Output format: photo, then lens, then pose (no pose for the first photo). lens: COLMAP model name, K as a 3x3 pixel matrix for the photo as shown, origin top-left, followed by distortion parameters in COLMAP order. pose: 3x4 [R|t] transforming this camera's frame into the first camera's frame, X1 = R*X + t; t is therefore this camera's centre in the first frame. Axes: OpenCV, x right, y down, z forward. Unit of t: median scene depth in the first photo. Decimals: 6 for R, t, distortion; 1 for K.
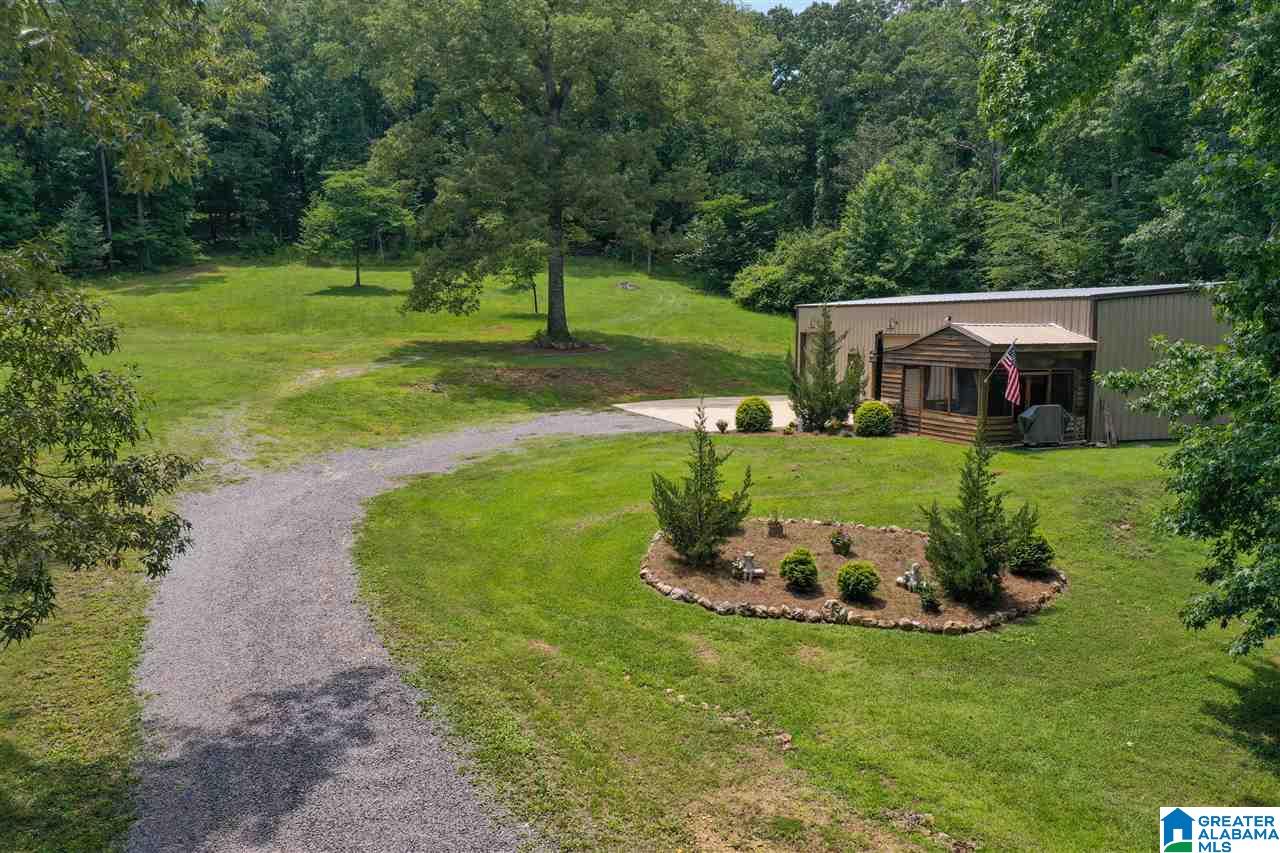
lens RADIAL K [[989.8, 0, 640.0], [0, 989.8, 426.5], [0, 0, 1]] dist [0.028549, 0.001330]
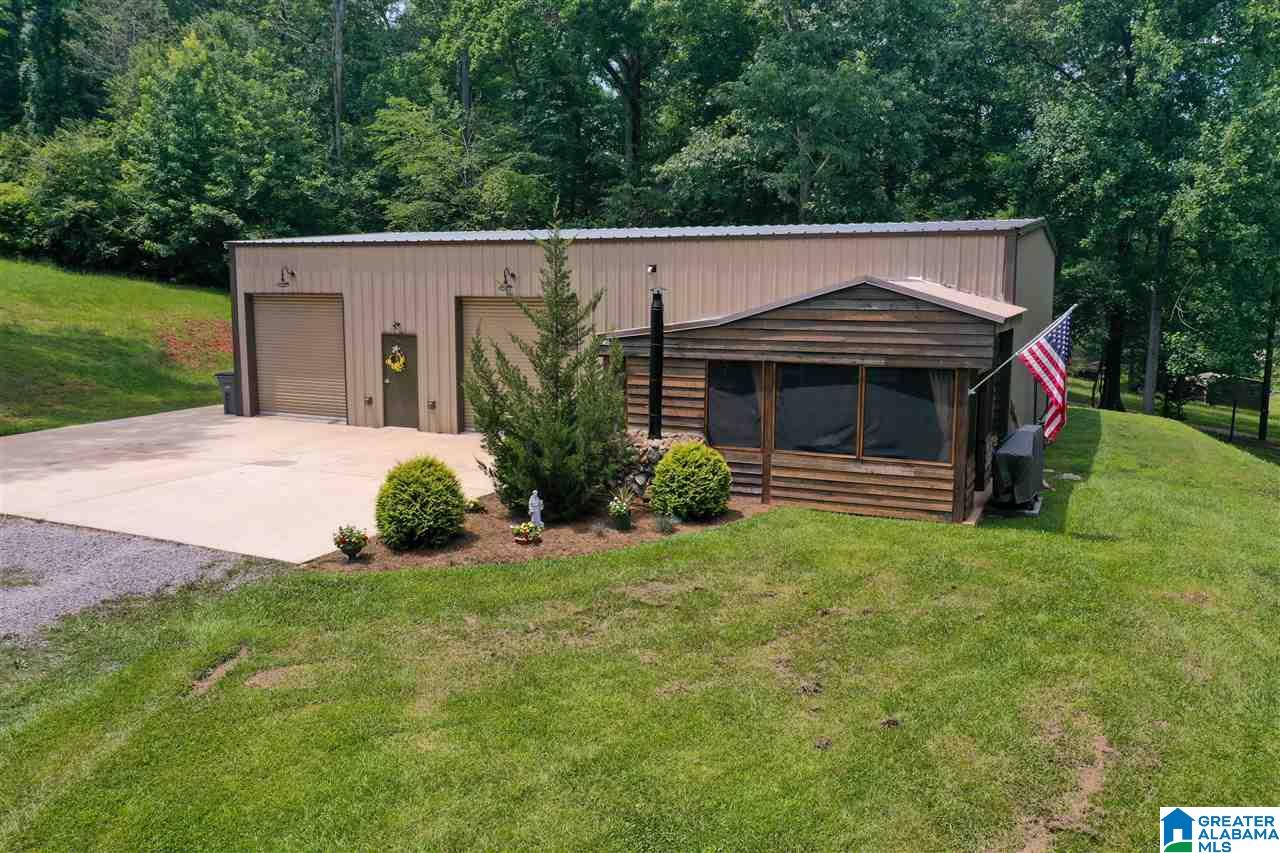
lens RADIAL K [[989.8, 0, 640.0], [0, 989.8, 426.5], [0, 0, 1]] dist [0.028549, 0.001330]
pose [[0.700448, -0.109617, 0.705235, -0.050343], [0.076203, 0.993973, 0.078811, -0.033053], [-0.709624, -0.001462, 0.704580, 0.313759]]
